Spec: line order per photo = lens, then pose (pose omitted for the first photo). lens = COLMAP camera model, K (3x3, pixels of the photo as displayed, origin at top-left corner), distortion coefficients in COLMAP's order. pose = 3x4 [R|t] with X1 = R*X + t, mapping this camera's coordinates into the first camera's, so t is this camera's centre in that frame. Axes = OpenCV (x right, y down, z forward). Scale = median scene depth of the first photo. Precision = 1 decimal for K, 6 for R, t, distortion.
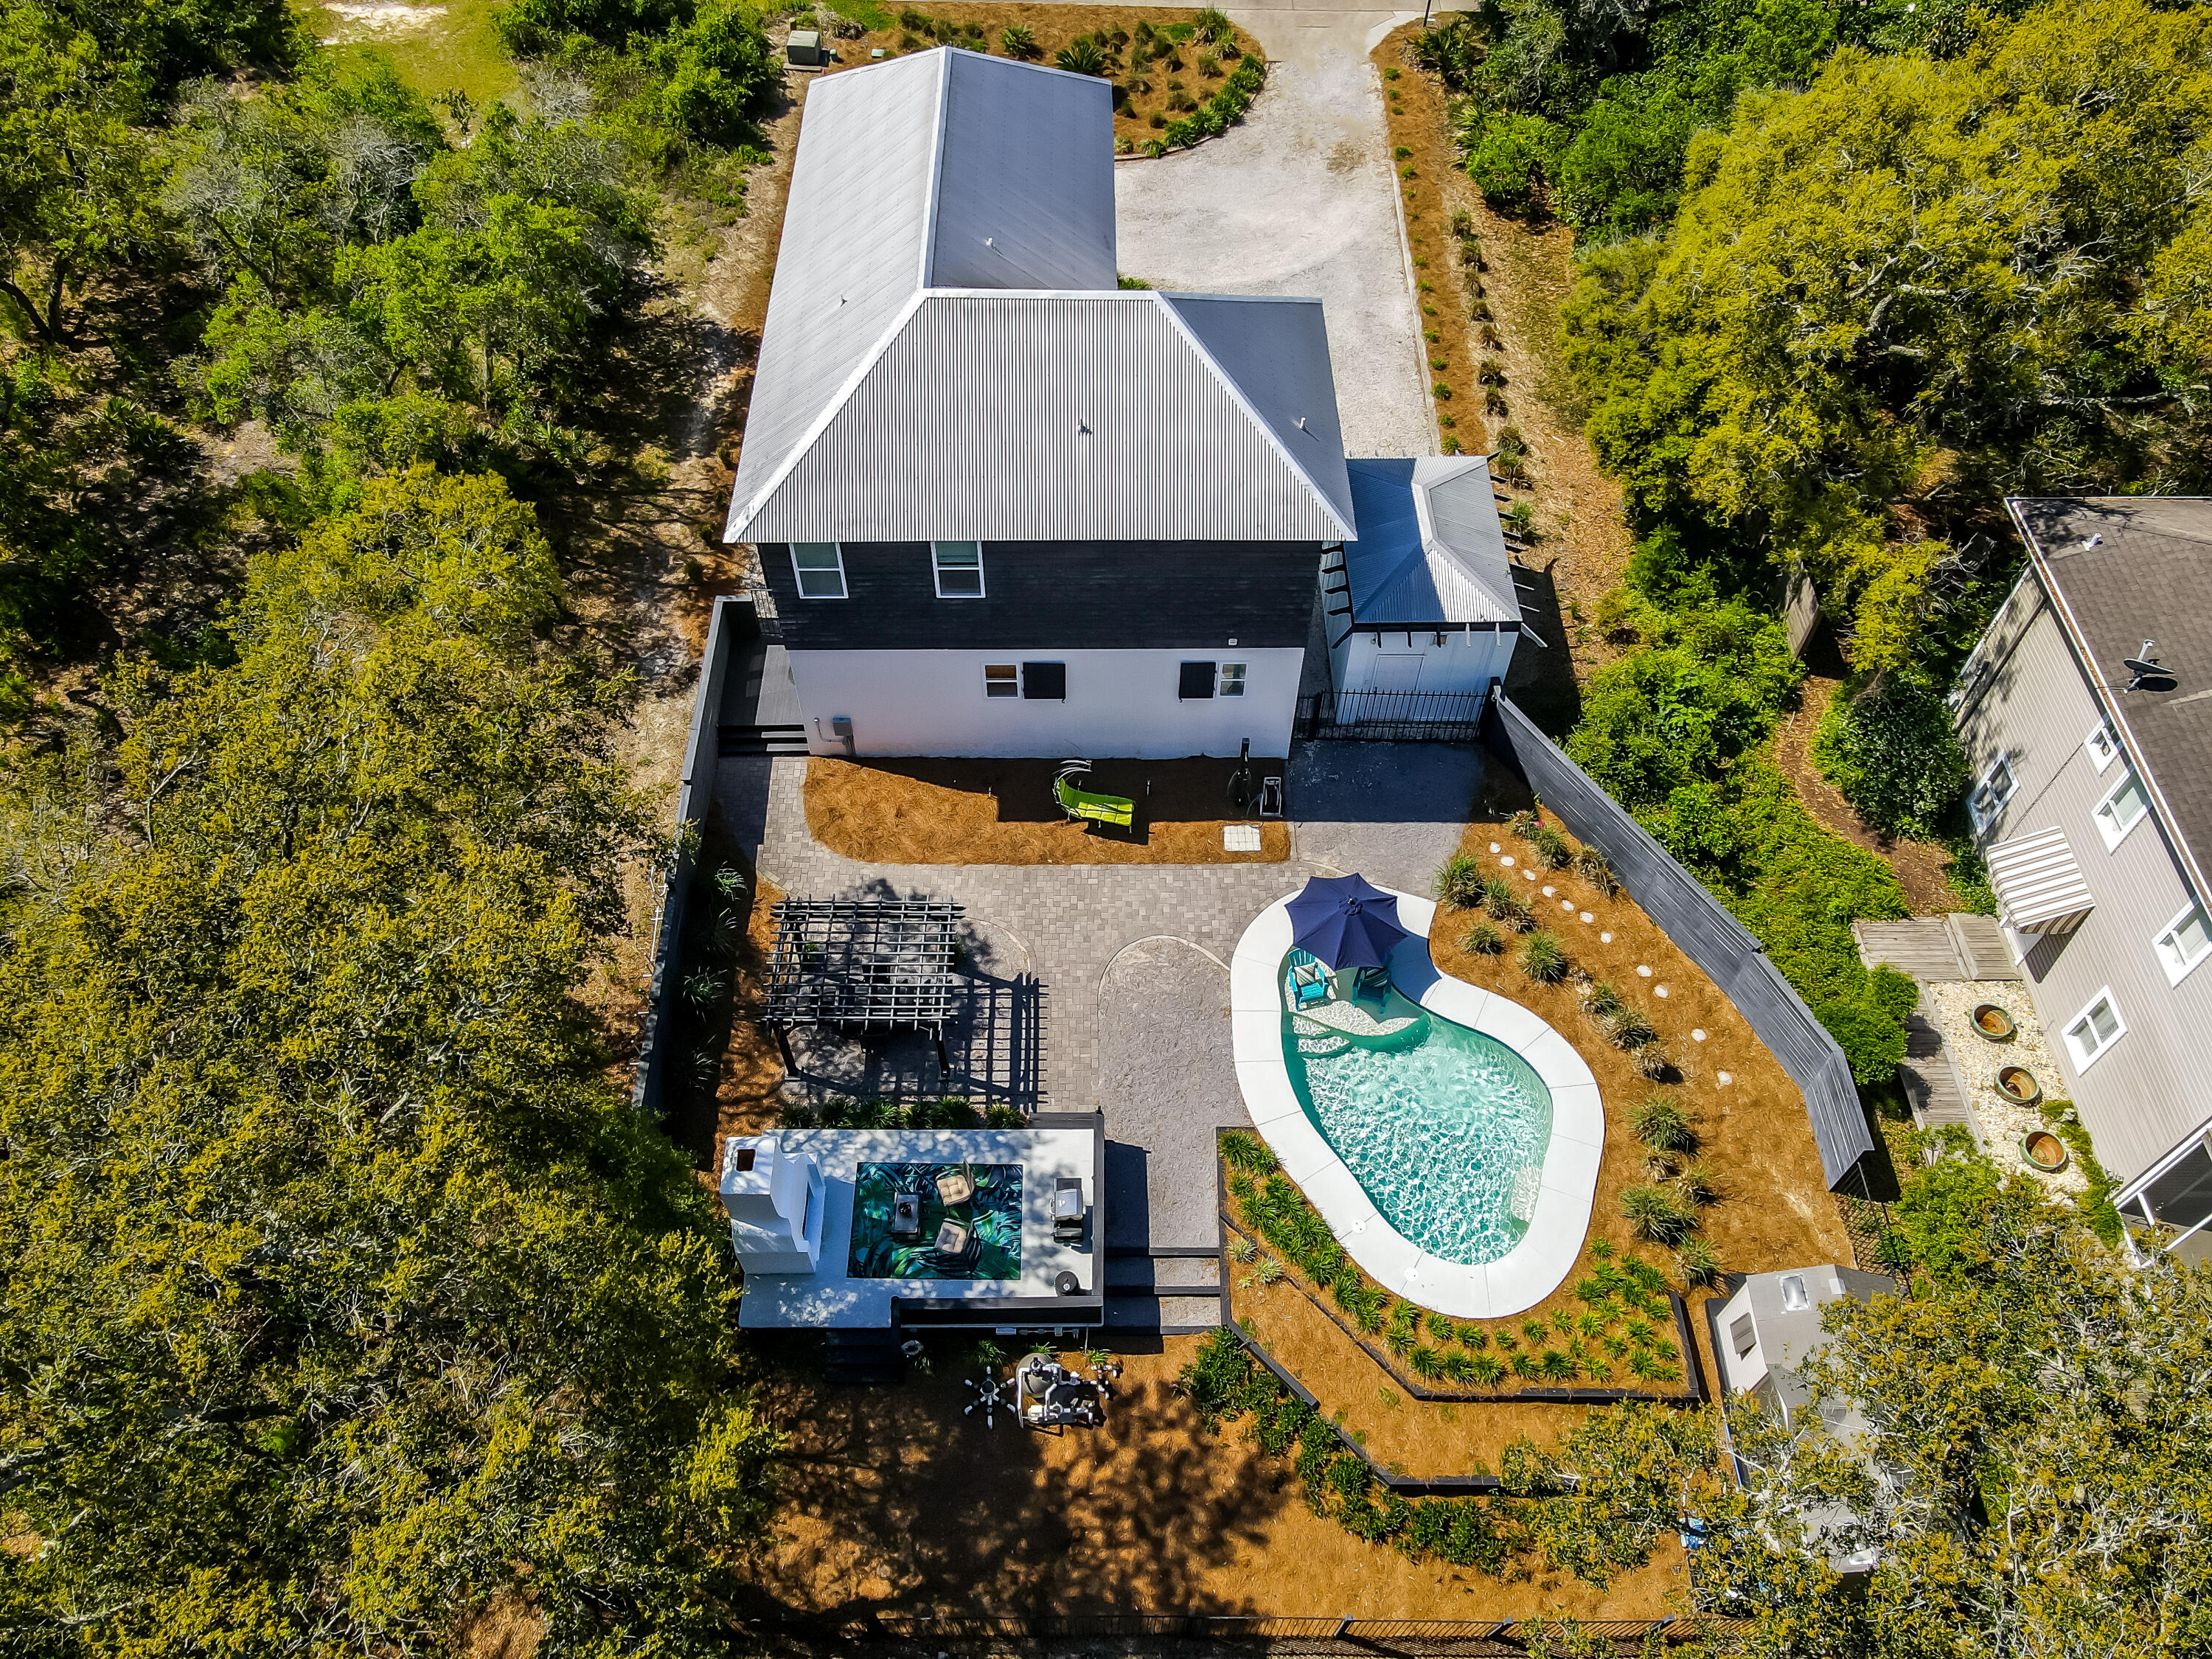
lens RADIAL K [[1617.3, 0, 1106.0], [0, 1617.3, 829.5], [0, 0, 1]] dist [0.003022, 0.031550]
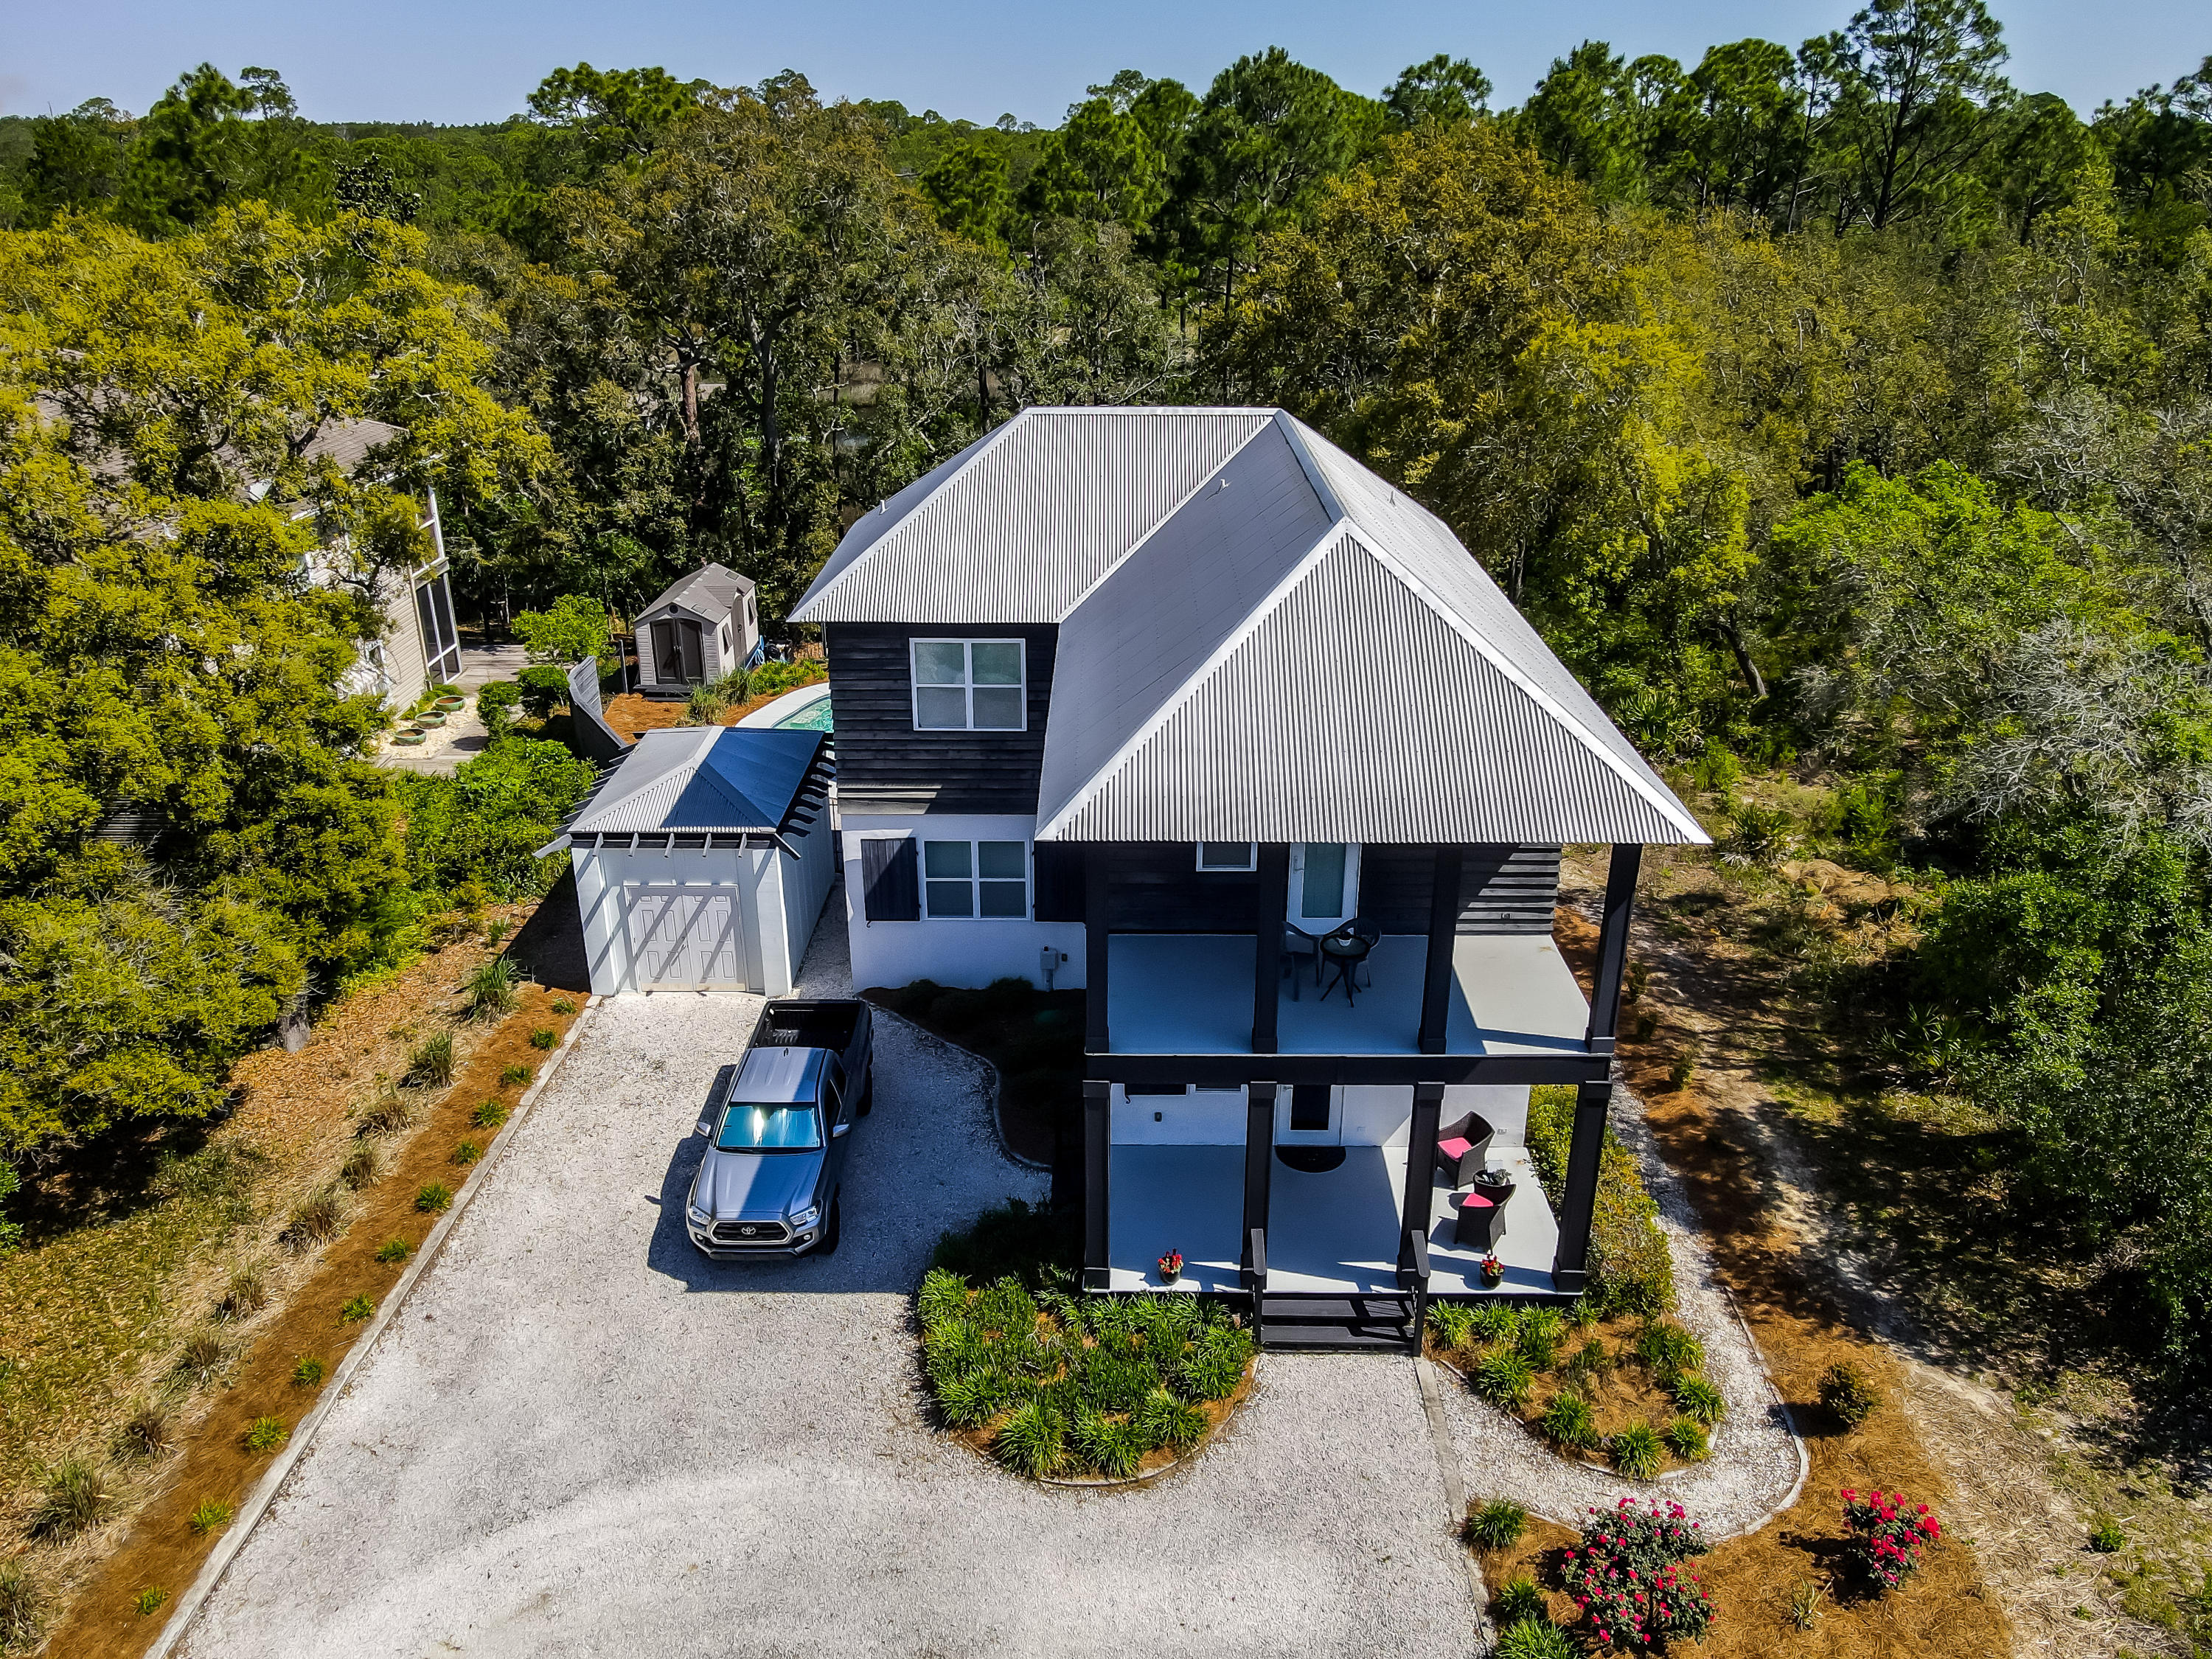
lens RADIAL K [[1617.3, 0, 1106.0], [0, 1617.3, 829.5], [0, 0, 1]] dist [0.003022, 0.031550]
pose [[-0.999833, -0.009639, 0.015553, -0.029920], [0.012856, 0.234818, 0.971954, -1.106629], [-0.013021, 0.971992, -0.234654, 1.360302]]
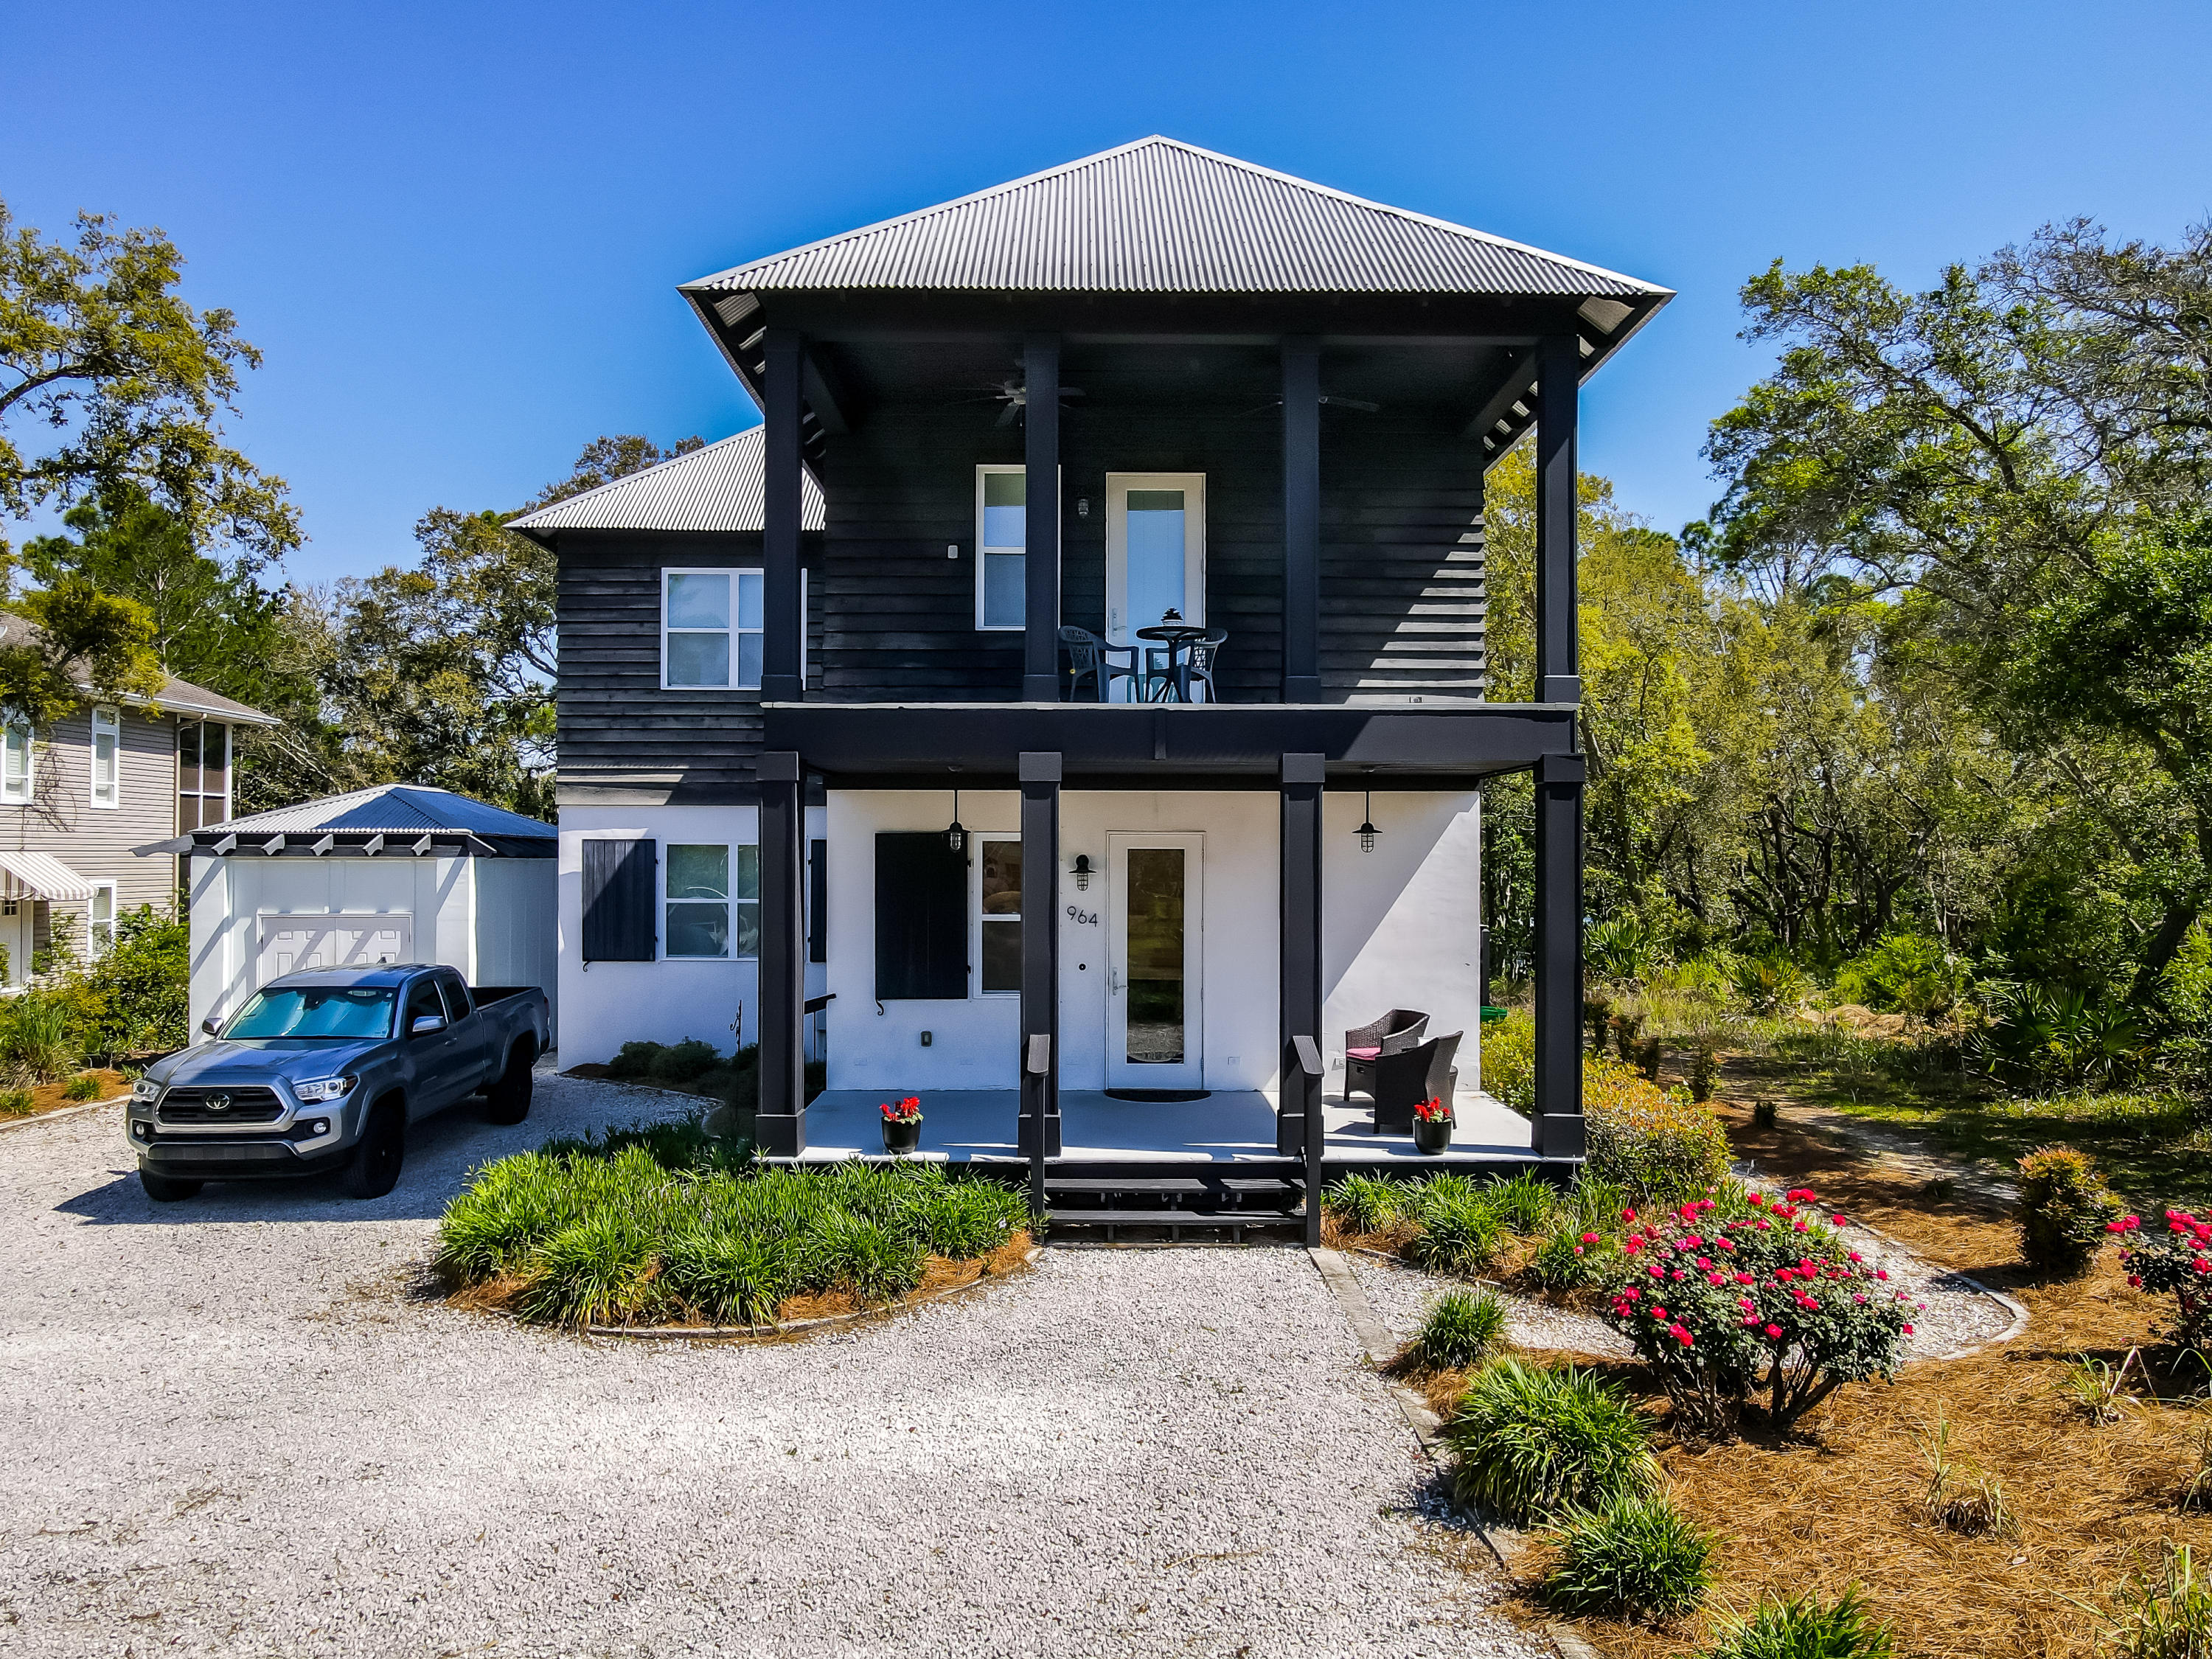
lens RADIAL K [[1617.3, 0, 1106.0], [0, 1617.3, 829.5], [0, 0, 1]] dist [0.003022, 0.031550]
pose [[-0.999982, -0.003989, -0.004553, -0.094458], [-0.006040, 0.607996, 0.793917, -0.790976], [-0.000399, 0.793930, -0.608009, 1.558926]]
